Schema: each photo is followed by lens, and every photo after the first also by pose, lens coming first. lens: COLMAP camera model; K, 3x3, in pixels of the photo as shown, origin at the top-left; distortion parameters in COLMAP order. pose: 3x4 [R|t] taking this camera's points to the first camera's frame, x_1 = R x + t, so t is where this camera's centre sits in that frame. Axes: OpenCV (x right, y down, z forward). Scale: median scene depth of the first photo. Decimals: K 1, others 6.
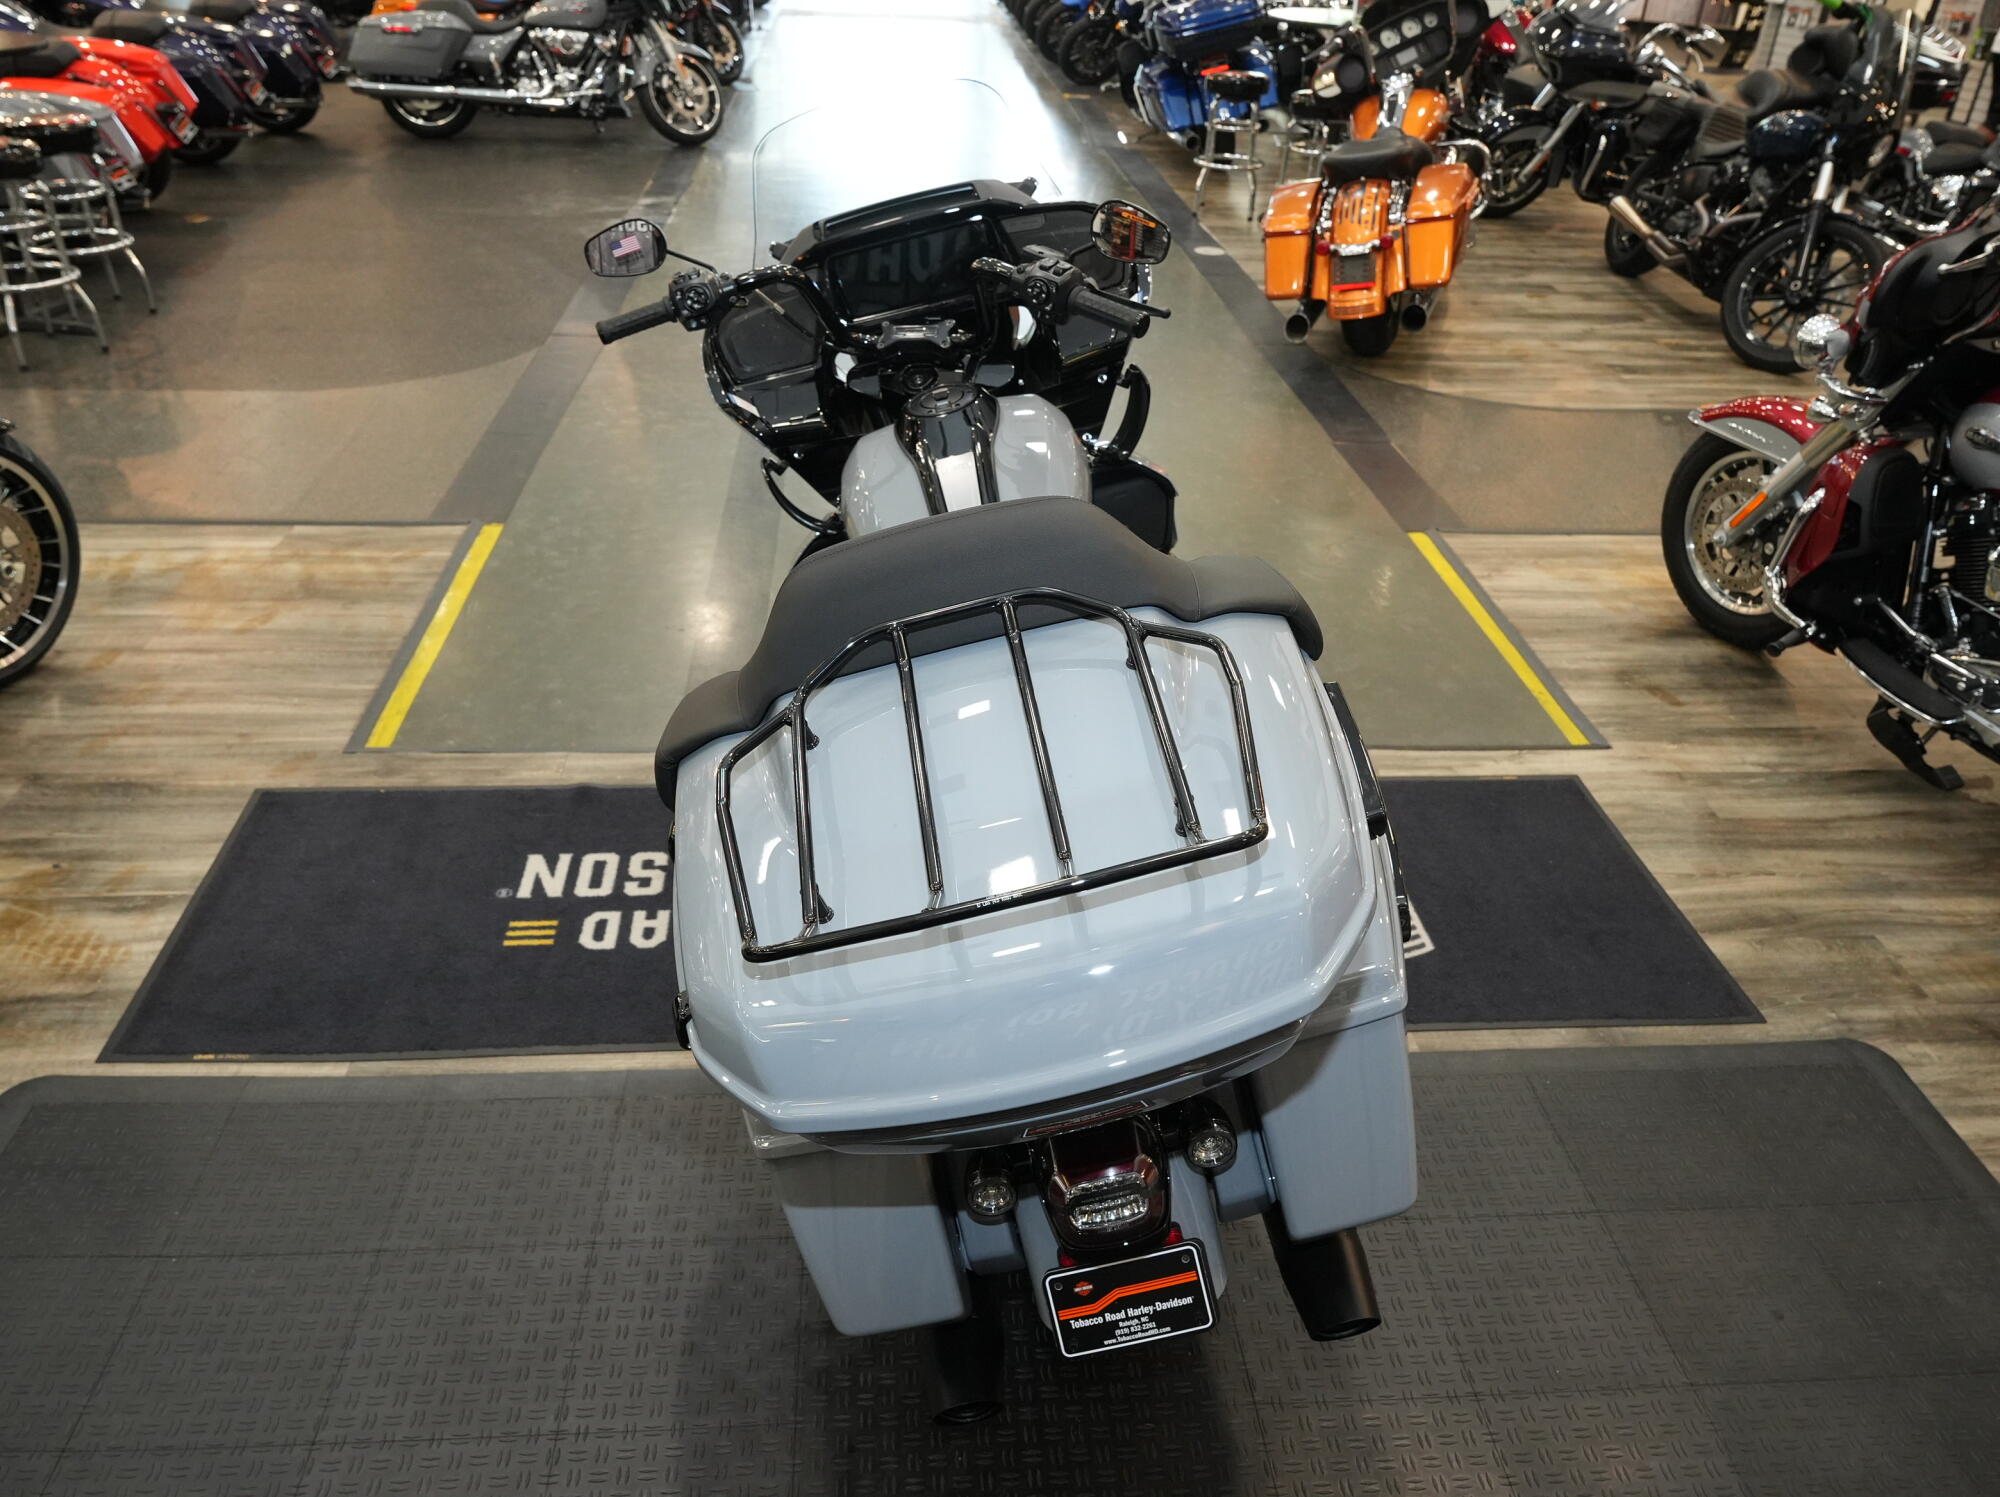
lens RADIAL K [[1495.9, 0, 1002.1], [0, 1495.9, 759.6], [0, 0, 1]] dist [-0.010649, 0.006242]
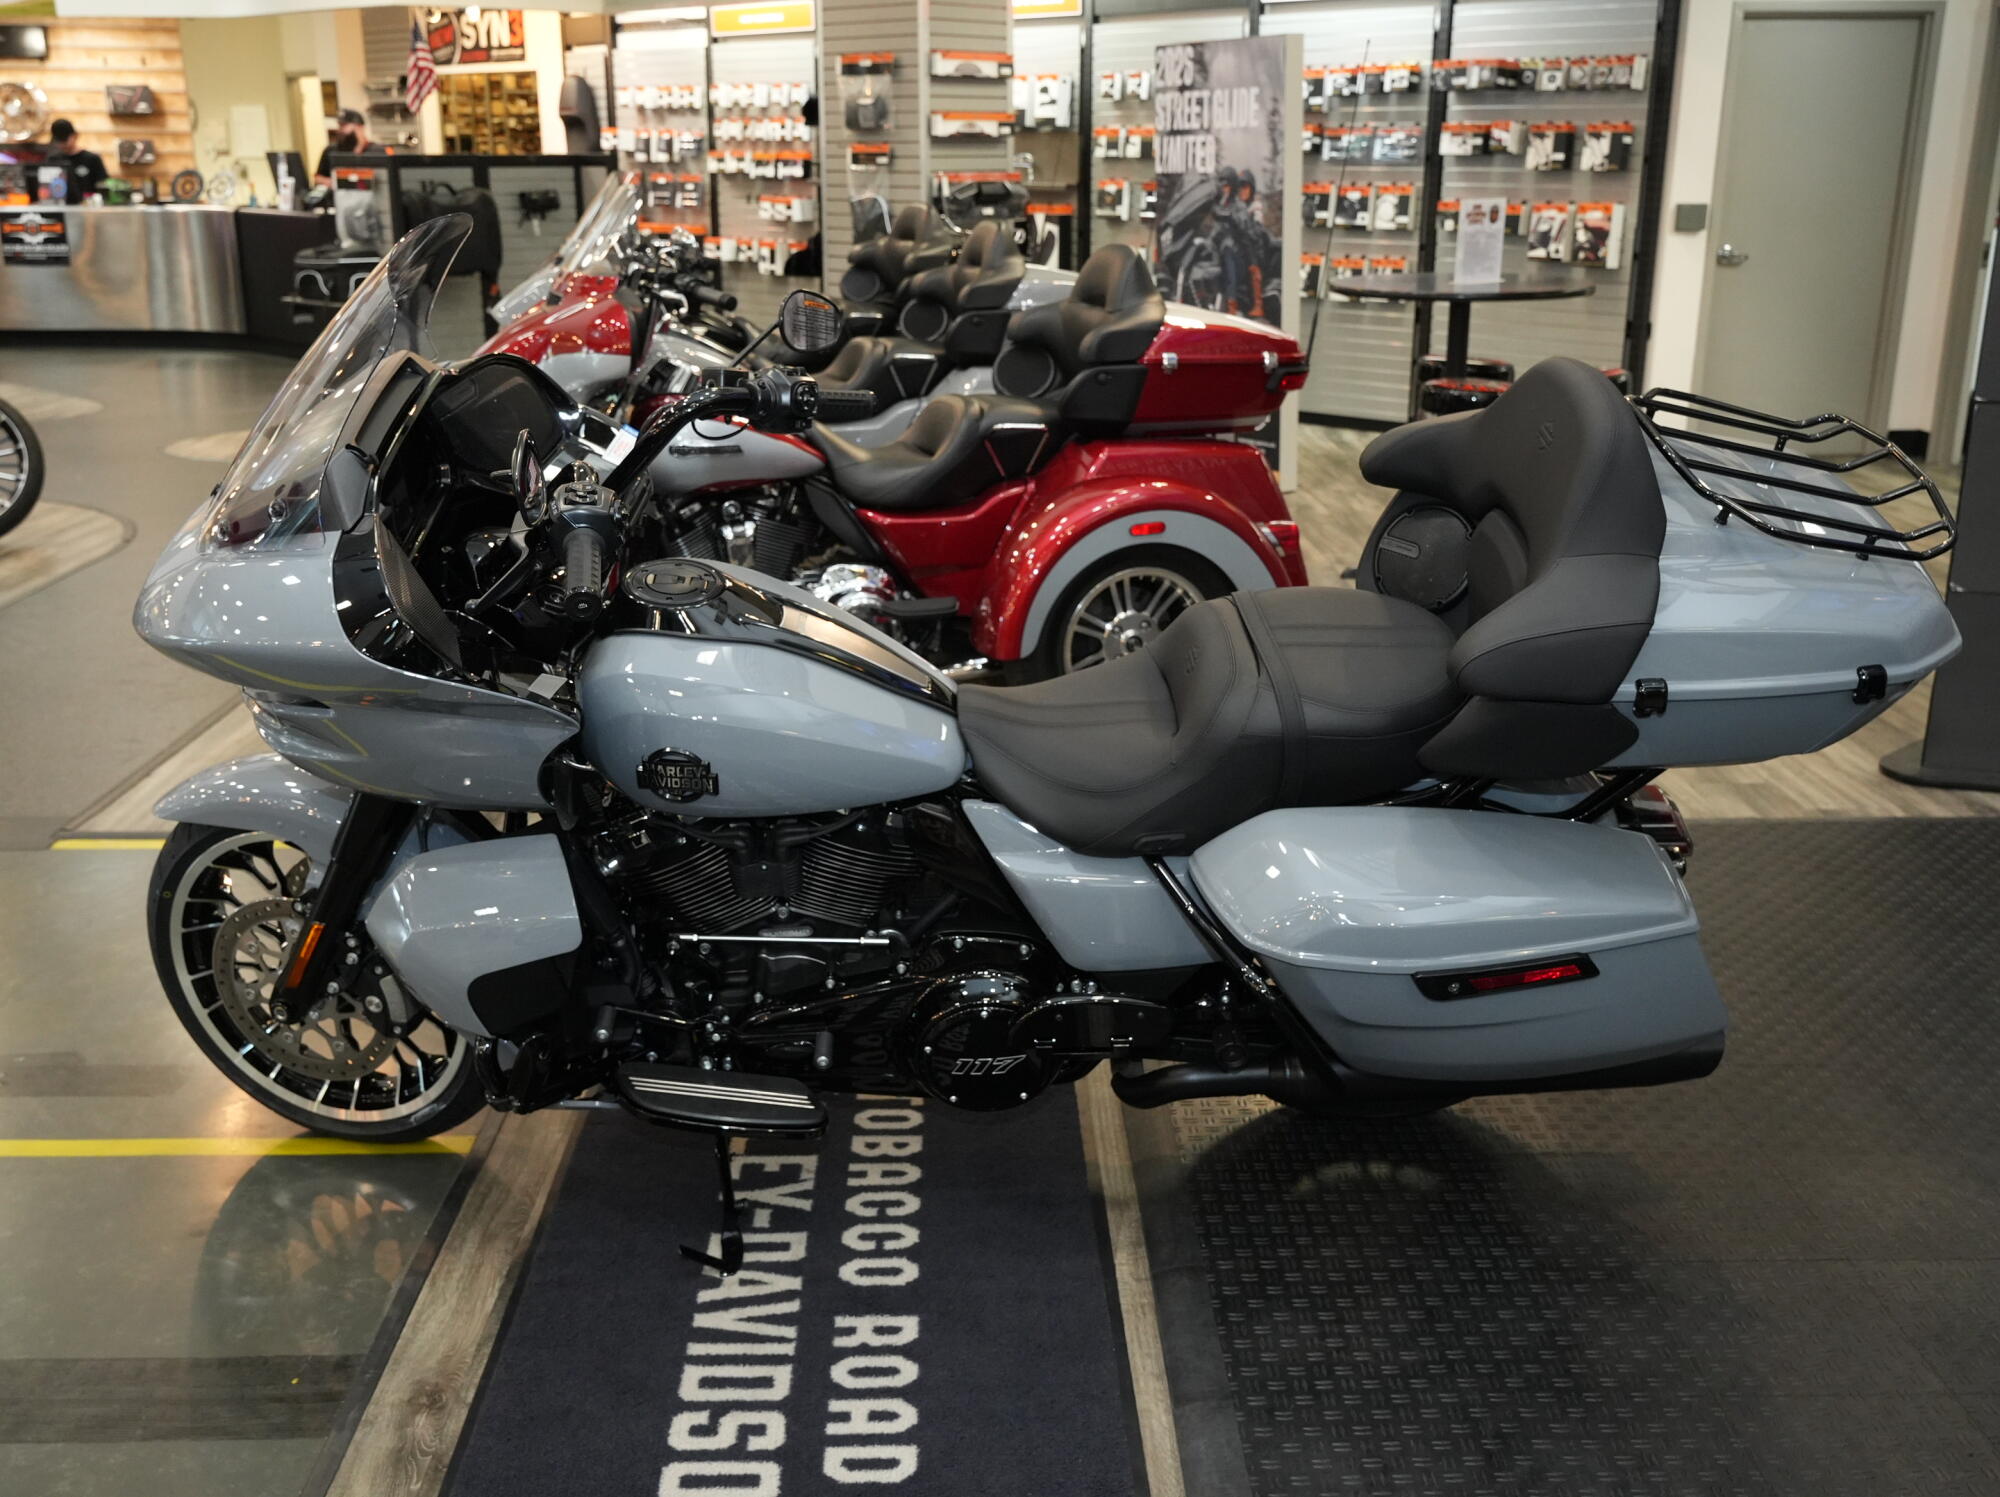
lens RADIAL K [[1907.1, 0, 996.2], [0, 1907.1, 762.4], [0, 0, 1]] dist [0.000799, 0.000000]
pose [[0.062596, -0.344571, 0.936671, -0.258436], [0.517980, 0.813433, 0.264620, -0.088836], [-0.853099, 0.468613, 0.229399, 0.174399]]
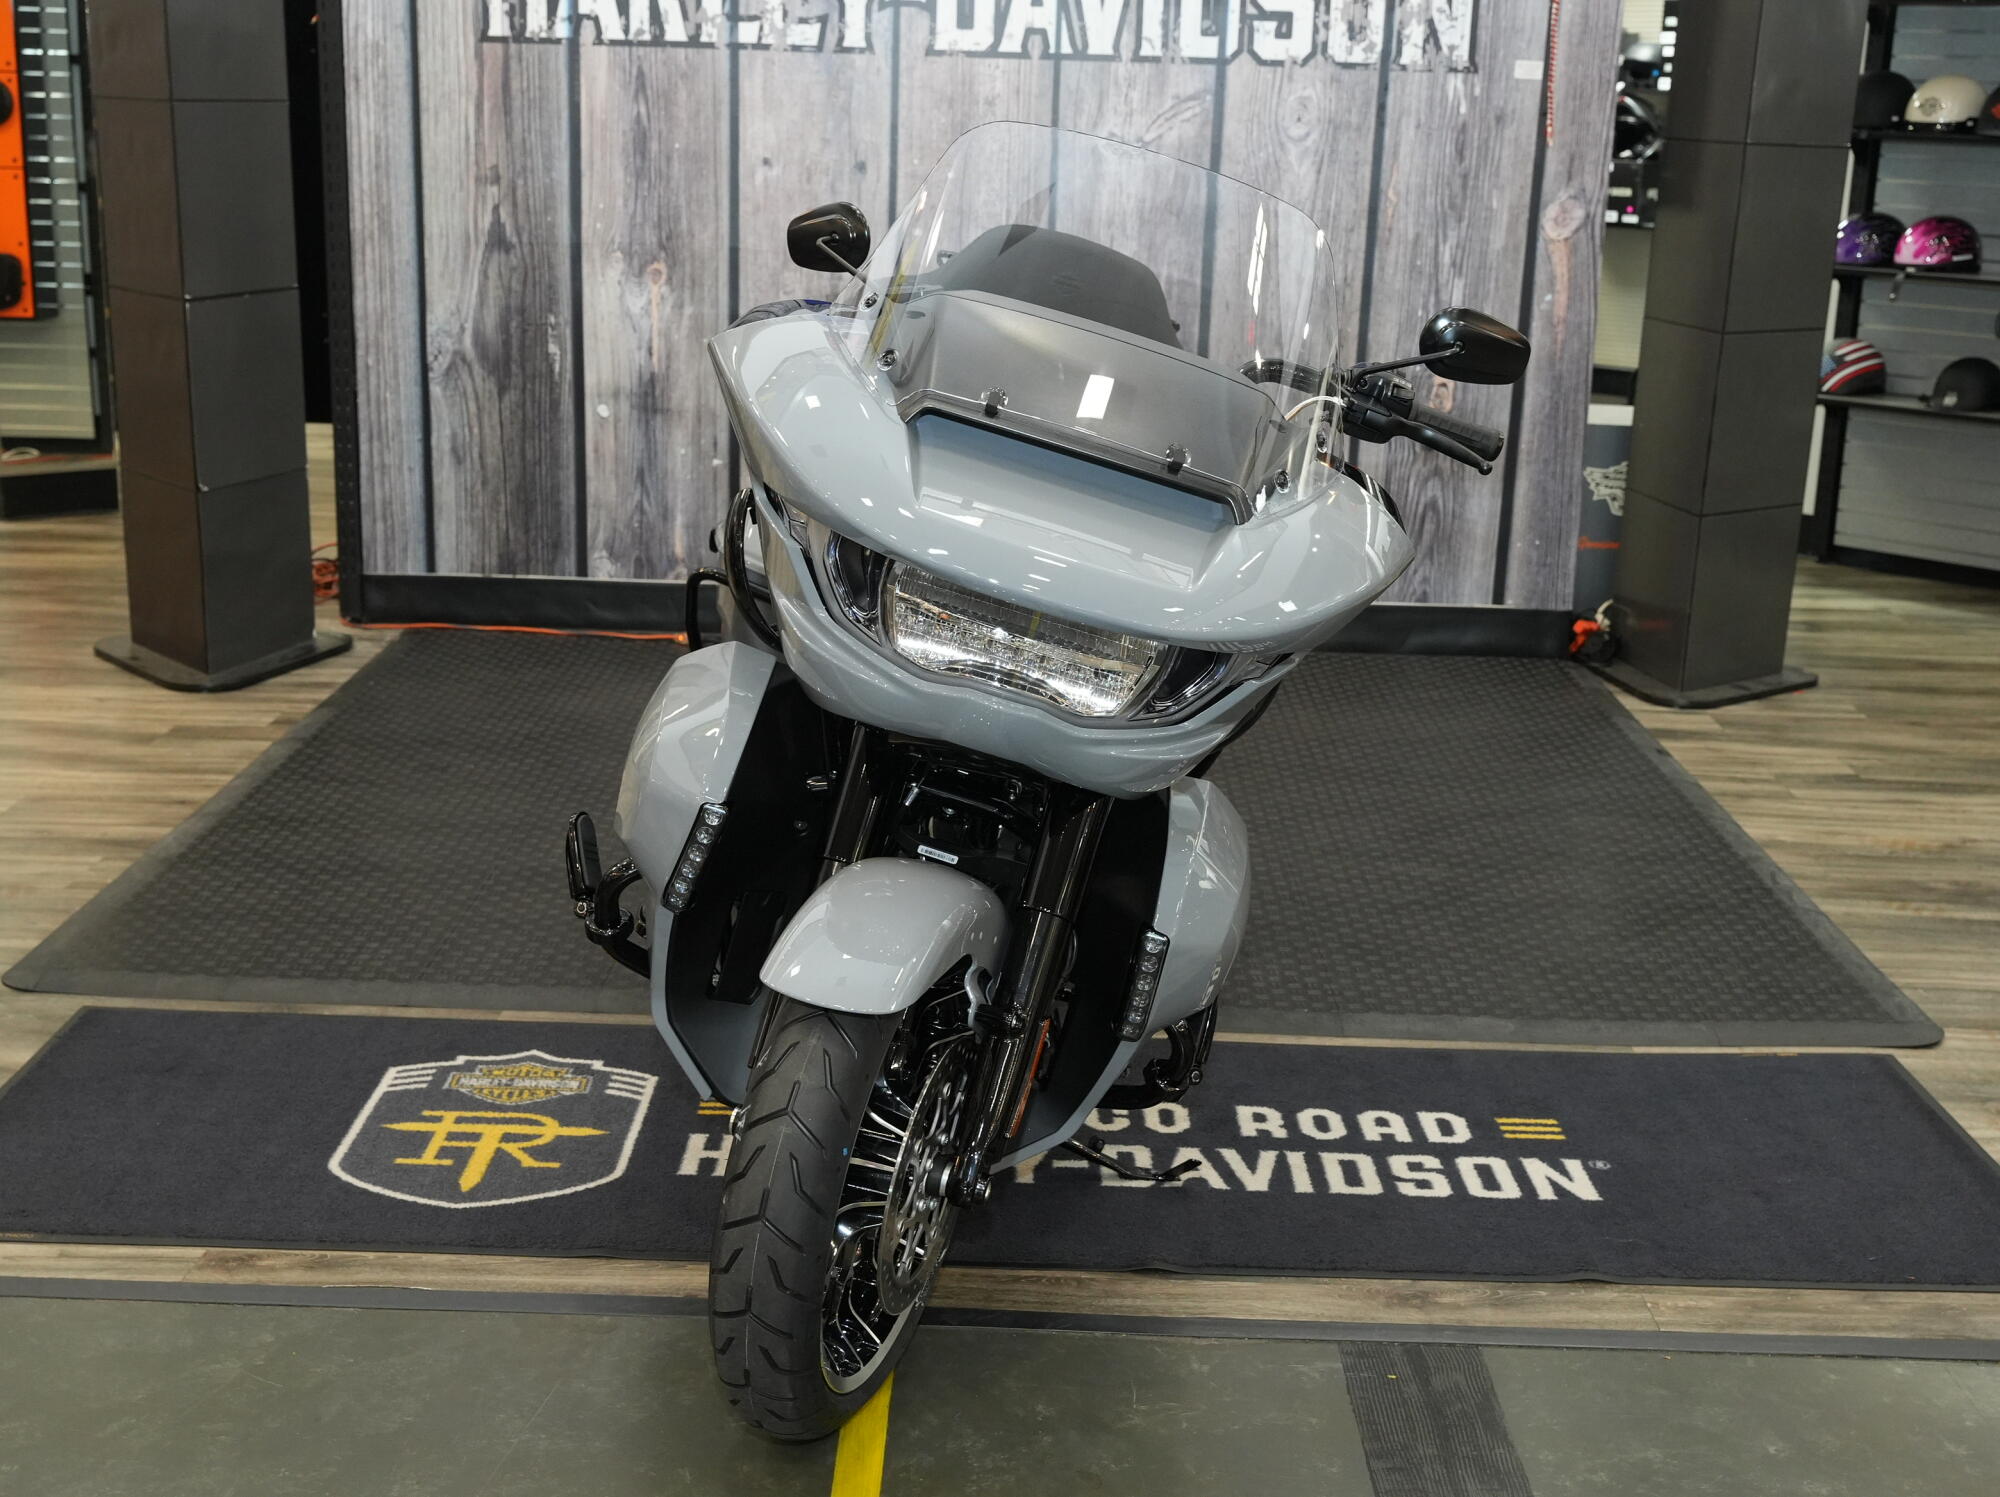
lens RADIAL K [[2557.3, 0, 971.1], [0, 2557.3, 704.0], [0, 0, 1]] dist [0.014462, 0.000000]
pose [[-0.991975, -0.090439, 0.088349, -0.033698], [-0.002095, 0.710457, 0.703738, -0.274559], [-0.126413, 0.697906, -0.704945, 0.507372]]
